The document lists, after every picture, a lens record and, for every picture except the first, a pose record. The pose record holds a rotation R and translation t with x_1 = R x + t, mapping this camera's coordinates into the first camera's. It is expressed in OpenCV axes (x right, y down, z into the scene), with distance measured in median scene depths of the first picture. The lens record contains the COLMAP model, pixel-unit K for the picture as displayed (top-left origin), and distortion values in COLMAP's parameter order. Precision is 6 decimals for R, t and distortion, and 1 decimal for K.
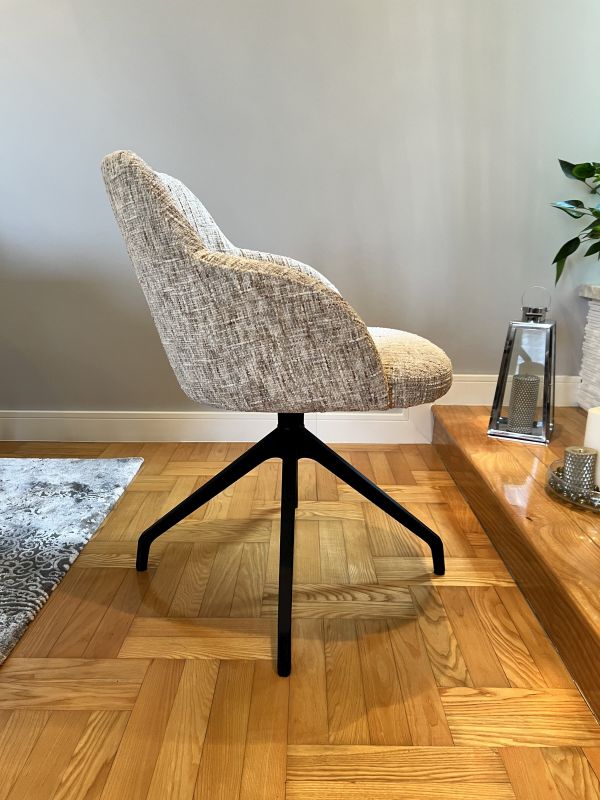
lens RADIAL K [[601.4, 0, 298.0], [0, 601.4, 409.1], [0, 0, 1]] dist [0.017607, -0.023085]
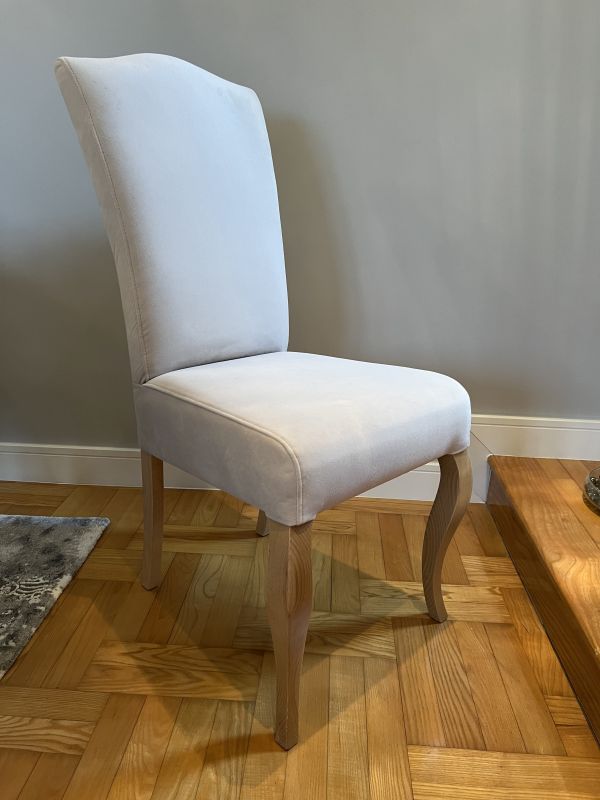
lens RADIAL K [[601.4, 0, 300.0], [0, 601.4, 397.5], [0, 0, 1]] dist [0.017607, -0.023085]
pose [[0.998403, 0.035200, -0.044181, 0.021238], [-0.033135, 0.998363, 0.046619, -0.158840], [0.045750, -0.045080, 0.997935, 0.338242]]
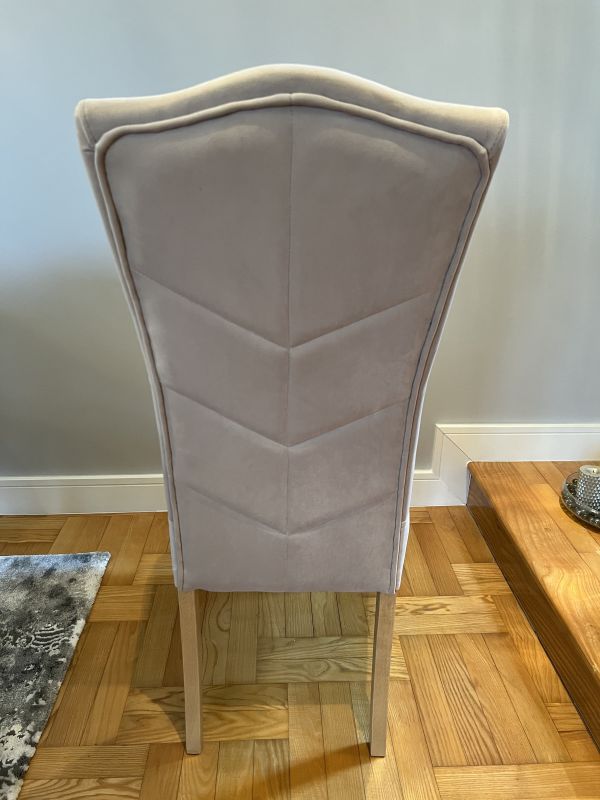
lens RADIAL K [[601.4, 0, 298.2], [0, 601.4, 395.3], [0, 0, 1]] dist [0.017607, -0.023085]
pose [[0.998641, -0.015496, 0.049760, -0.066468], [0.009912, 0.993818, 0.110577, -0.276313], [-0.051166, -0.109933, 0.992621, 0.321917]]
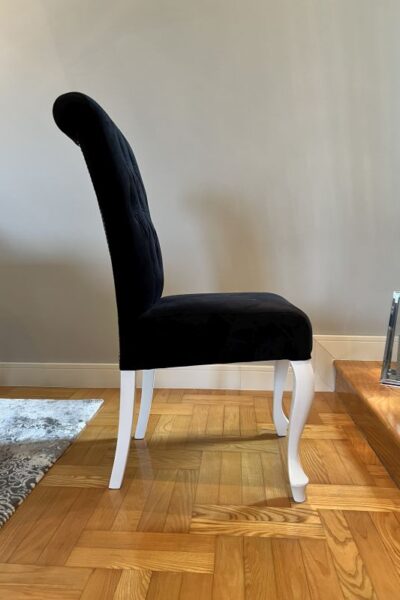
lens RADIAL K [[450.8, 0, 200.3], [0, 450.8, 306.3], [0, 0, 1]] dist [0.012735, -0.015639]
pose [[0.997784, -0.000975, -0.066525, 0.014188], [-0.008648, 0.989509, -0.144214, 0.029815], [0.065968, 0.144470, 0.987308, 0.062130]]
